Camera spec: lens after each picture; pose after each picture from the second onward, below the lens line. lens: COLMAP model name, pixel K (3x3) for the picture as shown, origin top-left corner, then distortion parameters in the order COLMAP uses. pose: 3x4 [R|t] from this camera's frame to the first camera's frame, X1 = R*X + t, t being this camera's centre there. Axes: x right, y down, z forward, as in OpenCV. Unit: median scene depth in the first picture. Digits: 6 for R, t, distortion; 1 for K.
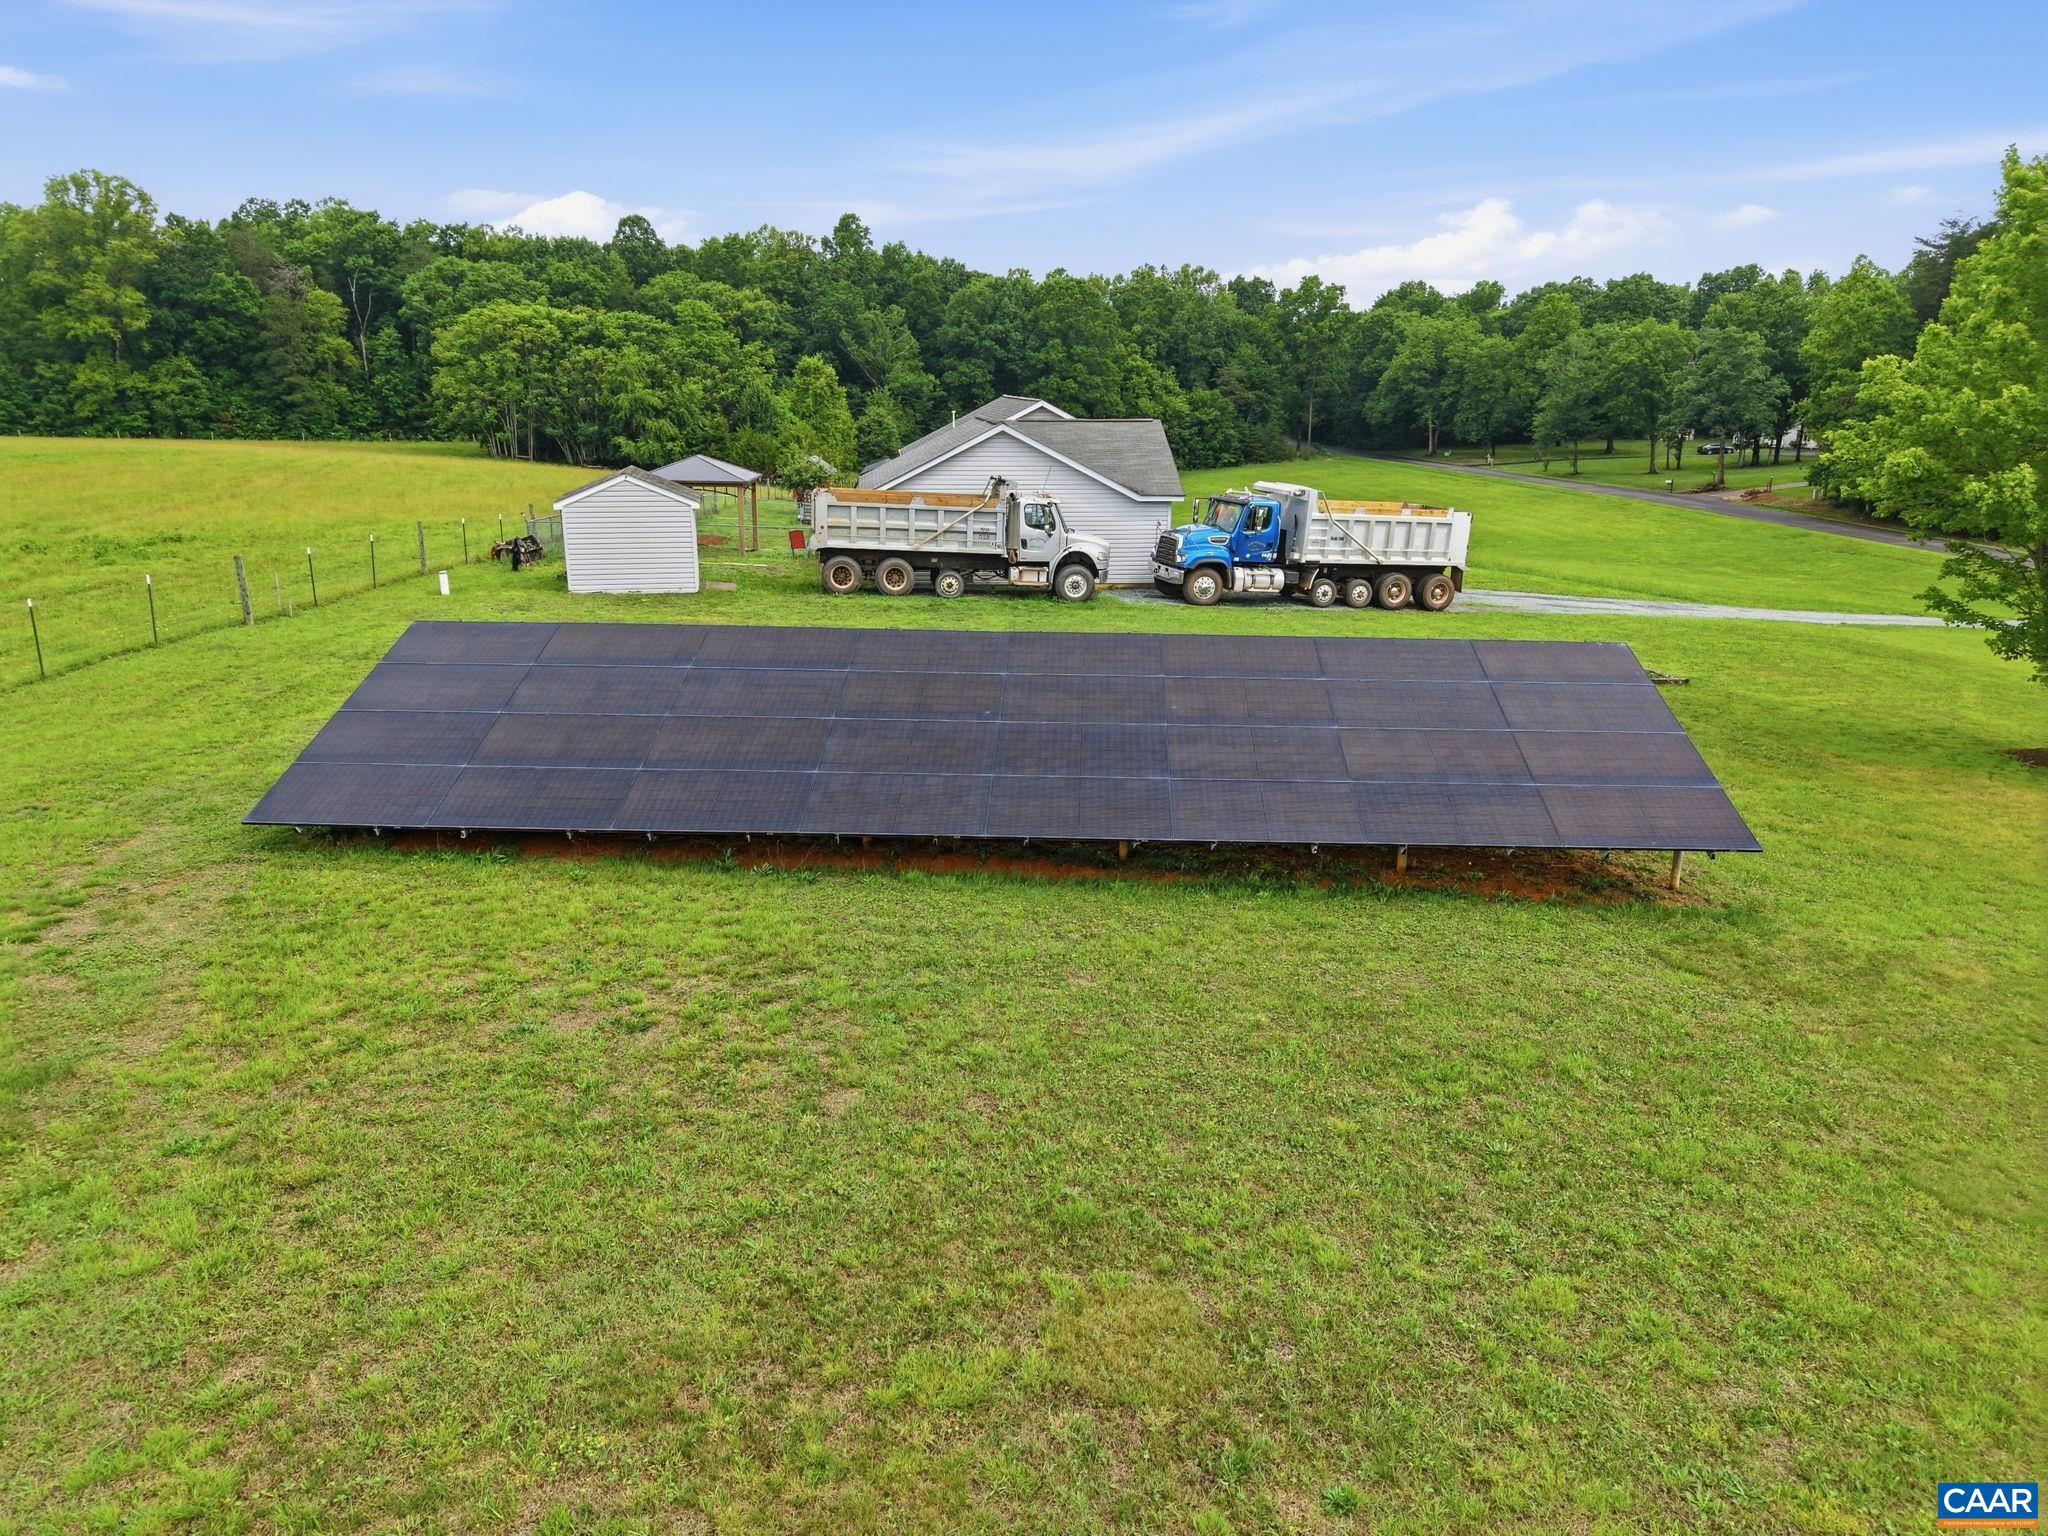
lens RADIAL K [[1383.9, 0, 1026.7], [0, 1383.9, 759.3], [0, 0, 1]] dist [0.013821, 0.004926]
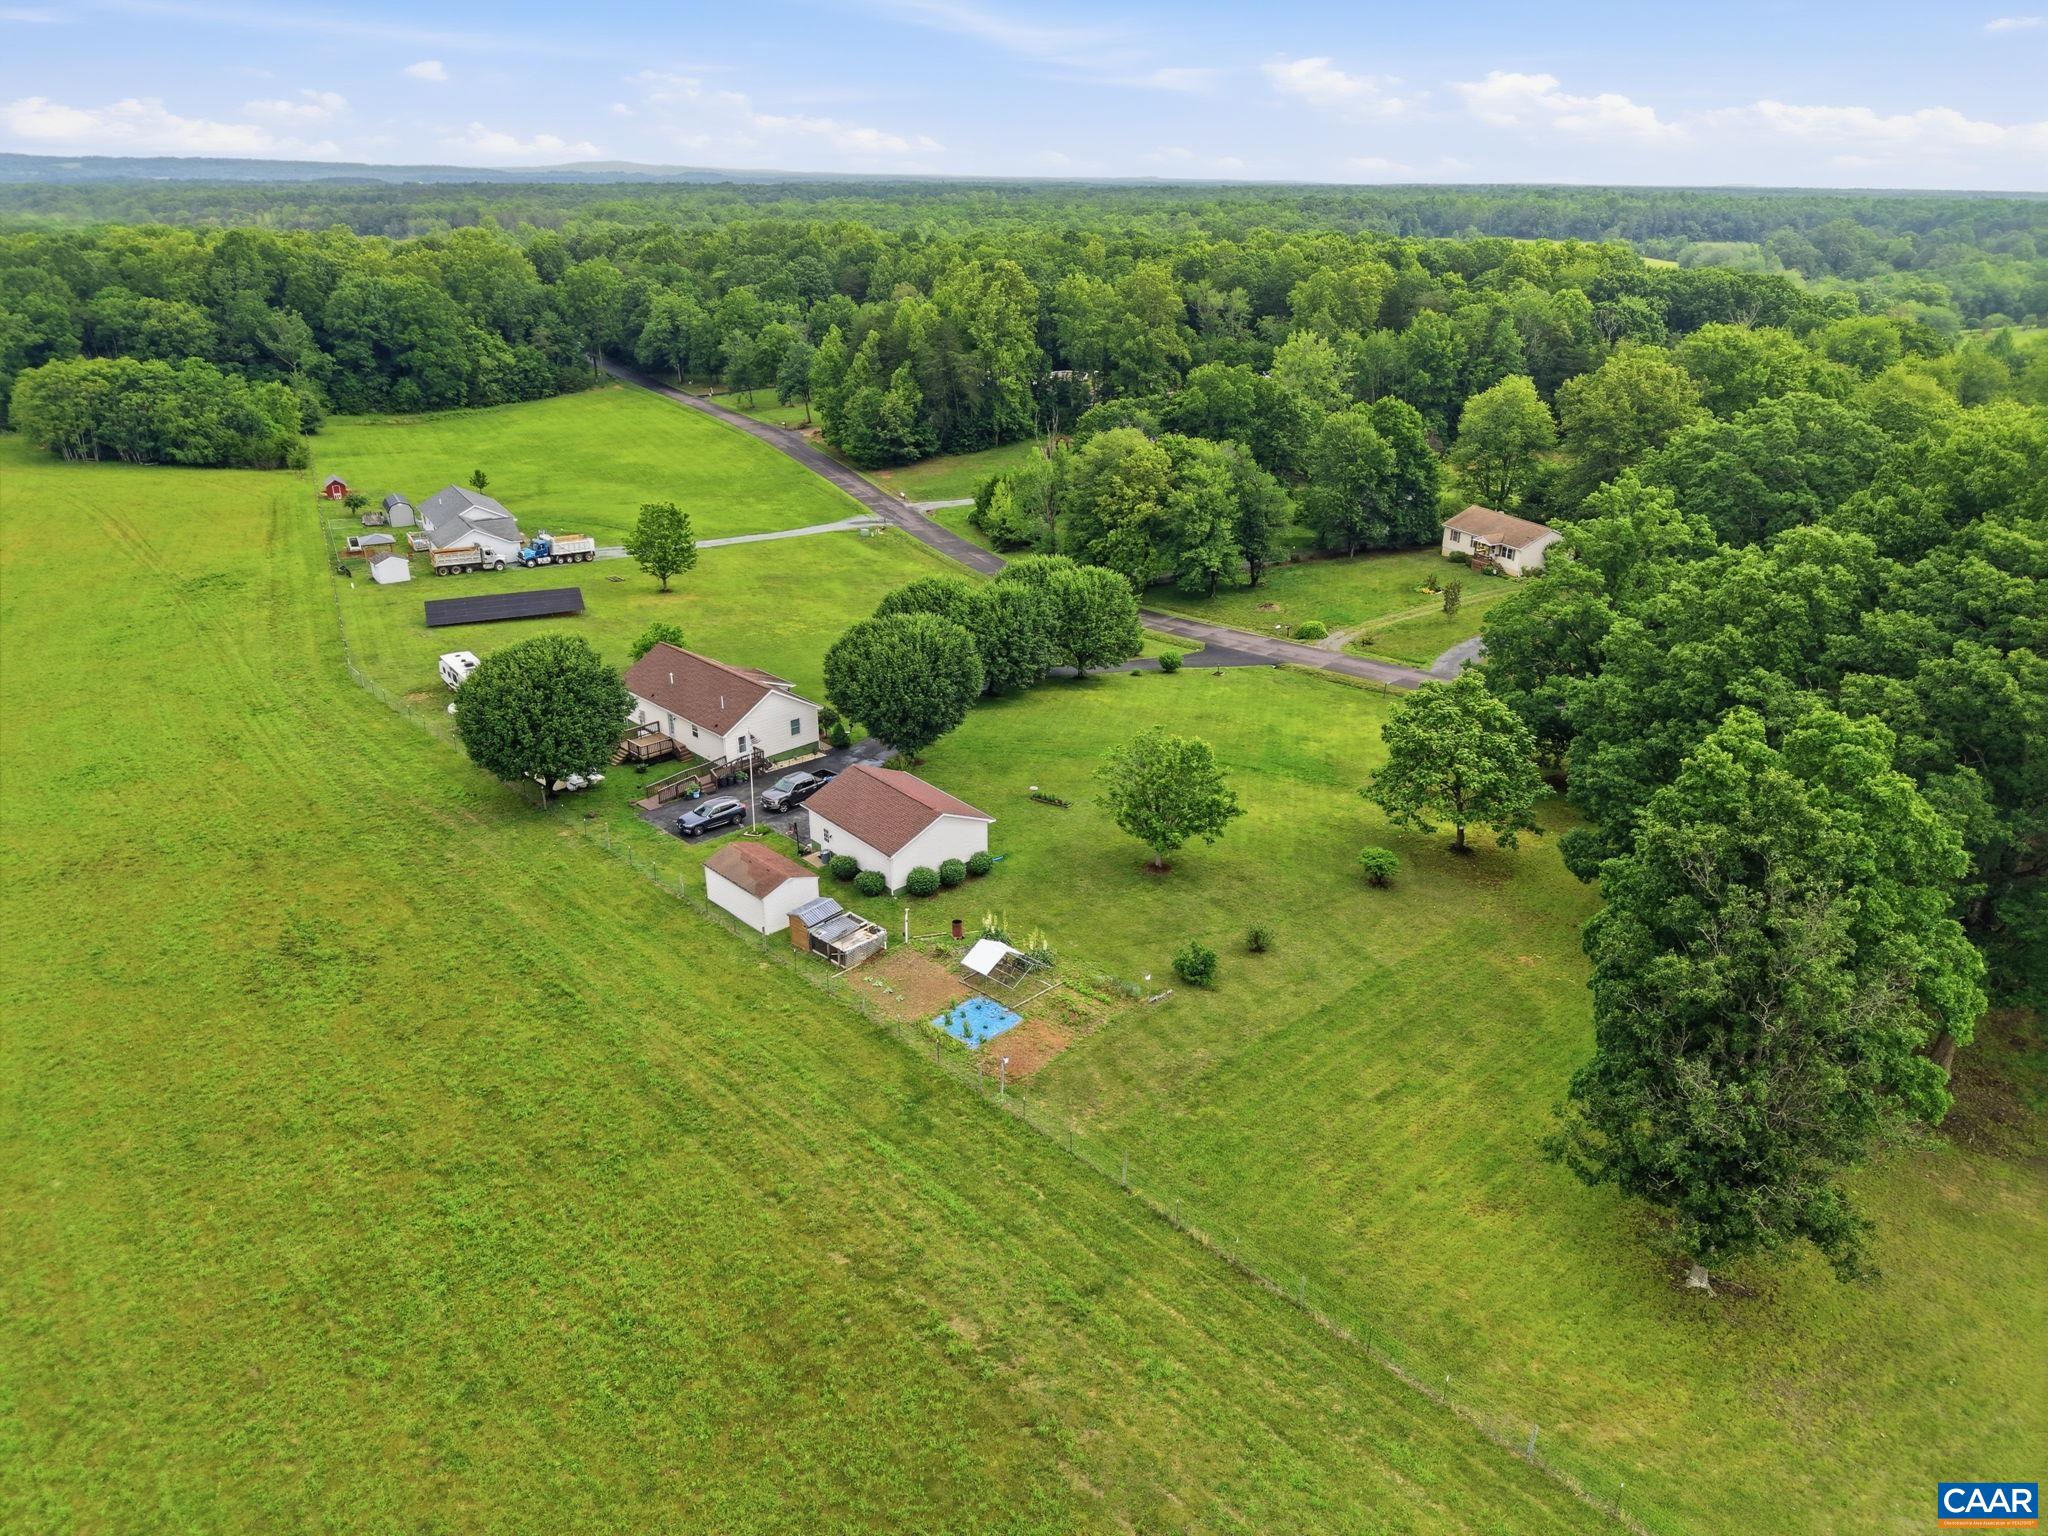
lens RADIAL K [[1364.8, 0, 1030.2], [0, 1364.8, 769.5], [0, 0, 1]] dist [0.033860, -0.040237]
pose [[0.900916, -0.172167, 0.398382, -0.053986], [0.111762, 0.979024, 0.170357, -0.009636], [-0.419355, -0.108953, 0.901260, -0.681838]]
